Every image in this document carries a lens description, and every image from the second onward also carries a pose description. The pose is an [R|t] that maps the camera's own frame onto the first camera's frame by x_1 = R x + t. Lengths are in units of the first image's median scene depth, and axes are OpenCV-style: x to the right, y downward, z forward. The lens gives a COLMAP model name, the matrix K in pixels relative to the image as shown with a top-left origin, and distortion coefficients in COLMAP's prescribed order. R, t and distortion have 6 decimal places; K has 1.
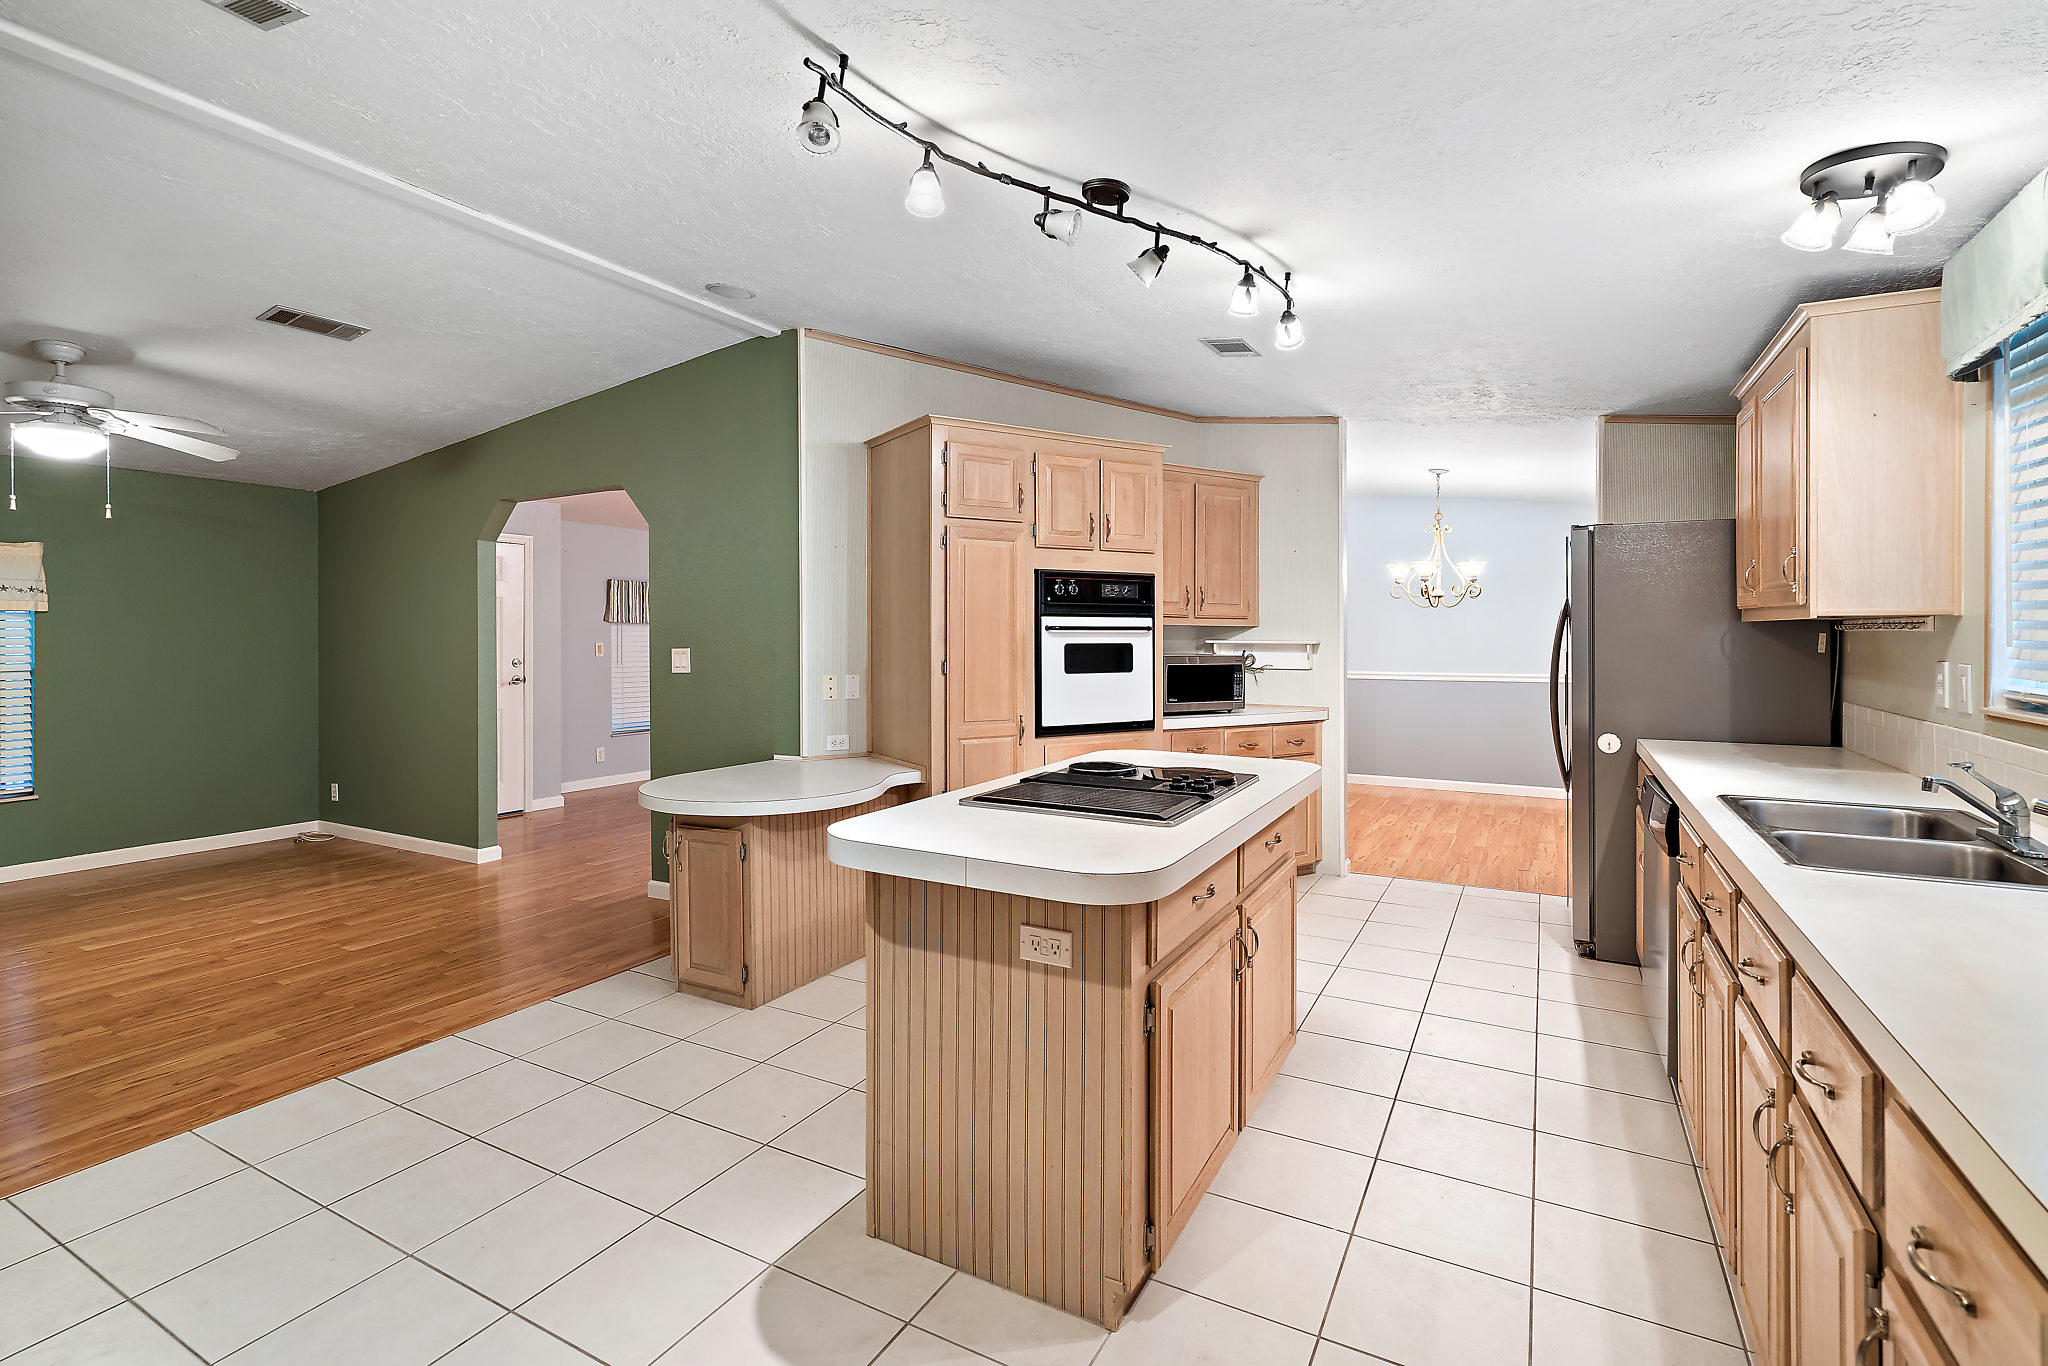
lens RADIAL K [[953.9, 0, 1011.6], [0, 953.9, 638.4], [0, 0, 1]] dist [-0.002442, 0.000215]
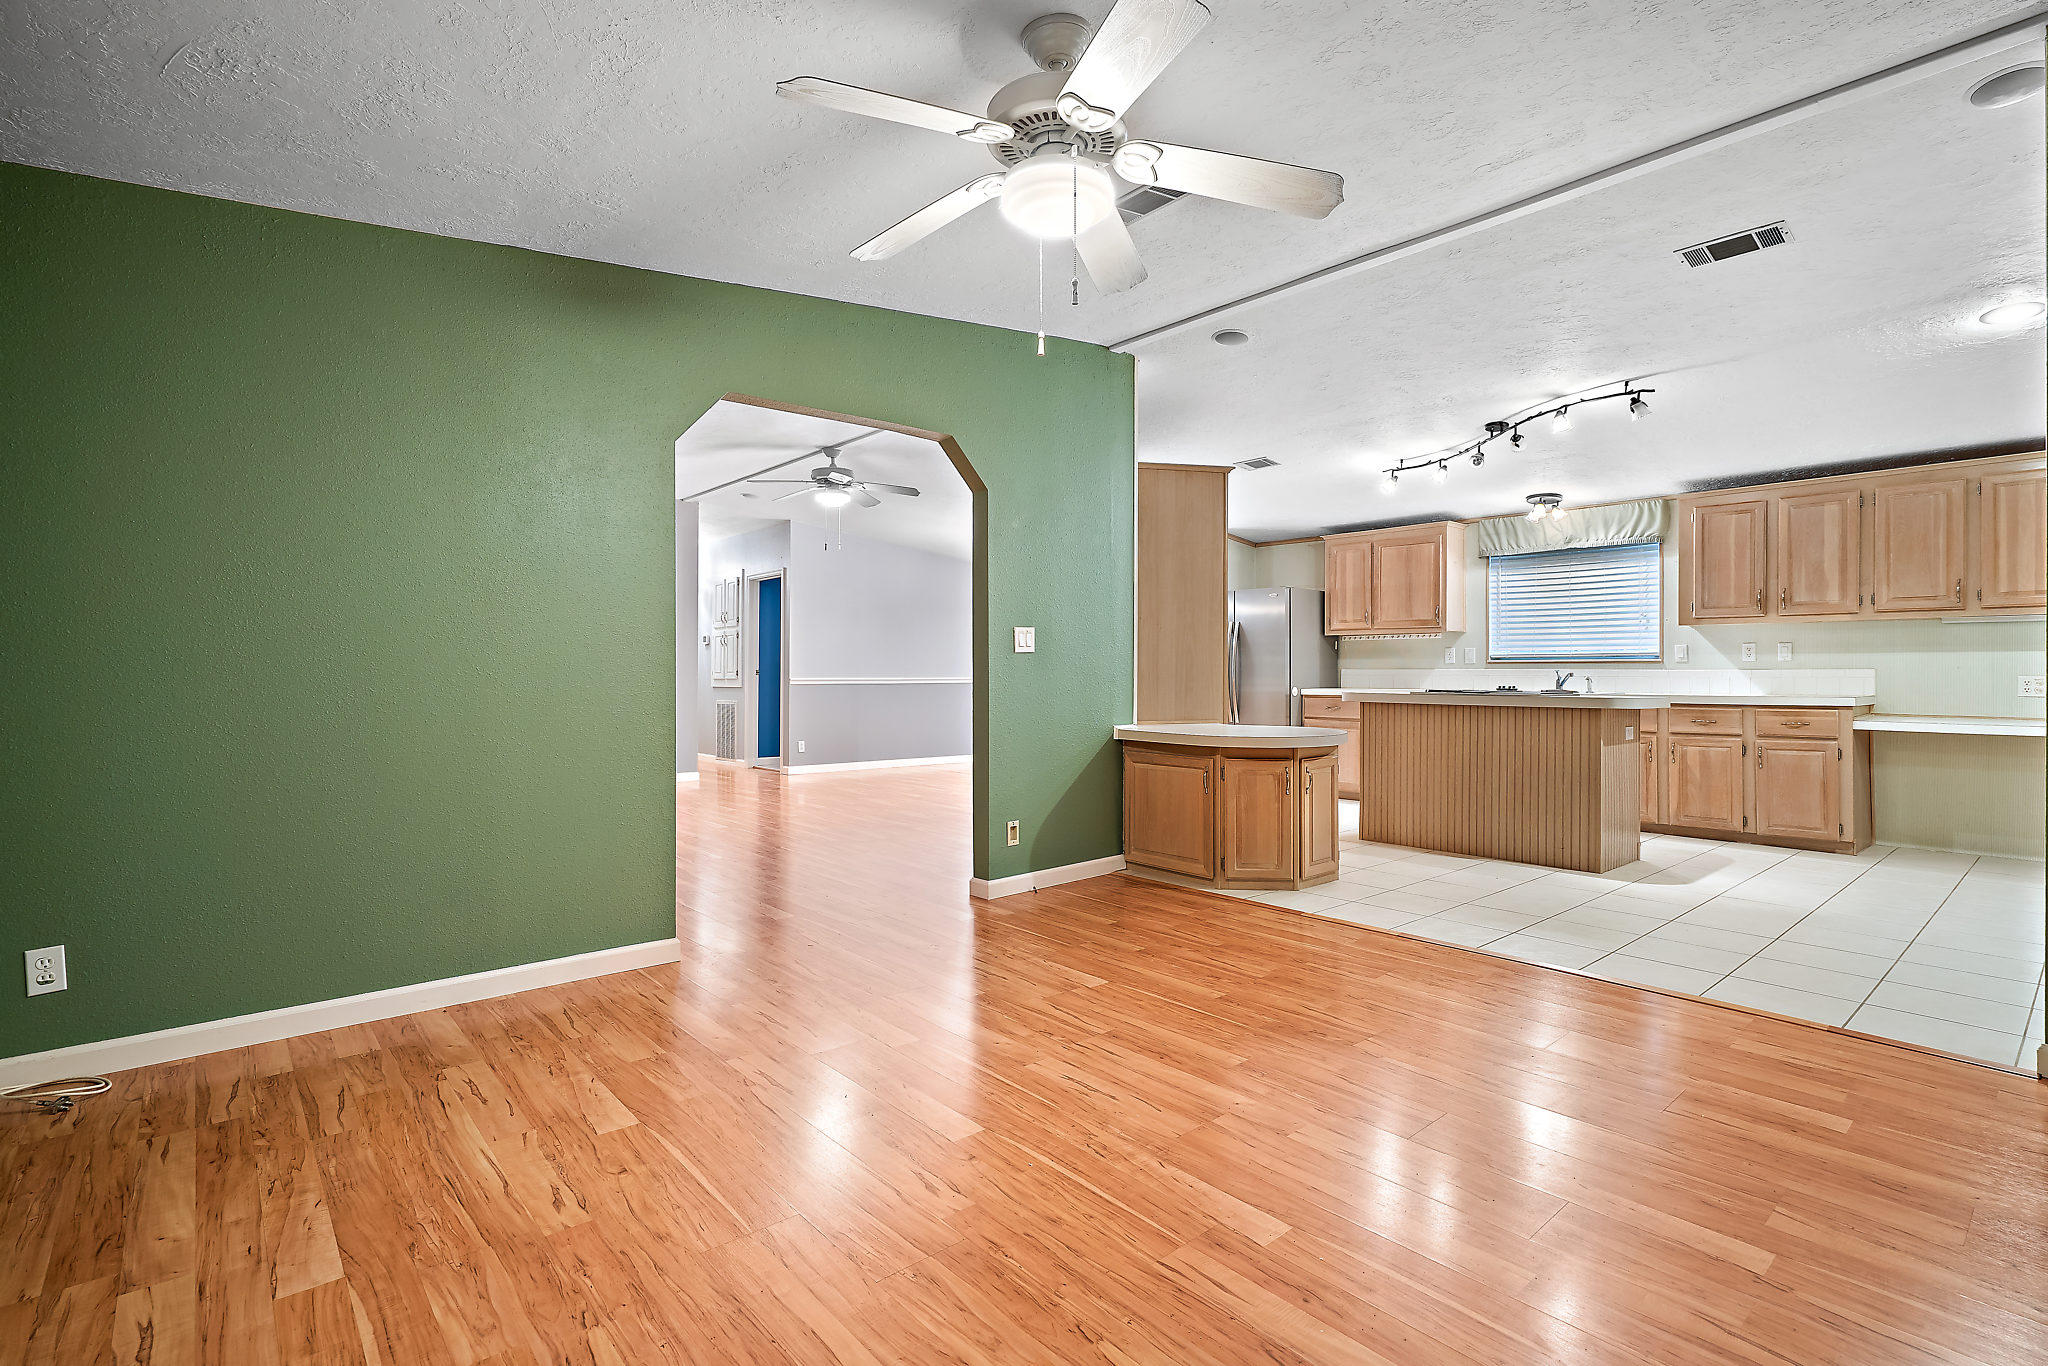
lens RADIAL K [[953.9, 0, 1020.6], [0, 953.9, 673.5], [0, 0, 1]] dist [-0.002442, 0.000215]
pose [[0.343760, 0.003474, 0.939051, -1.697238], [0.003787, 0.999980, -0.005086, 0.084933], [-0.939050, 0.005305, 0.343740, 0.916404]]
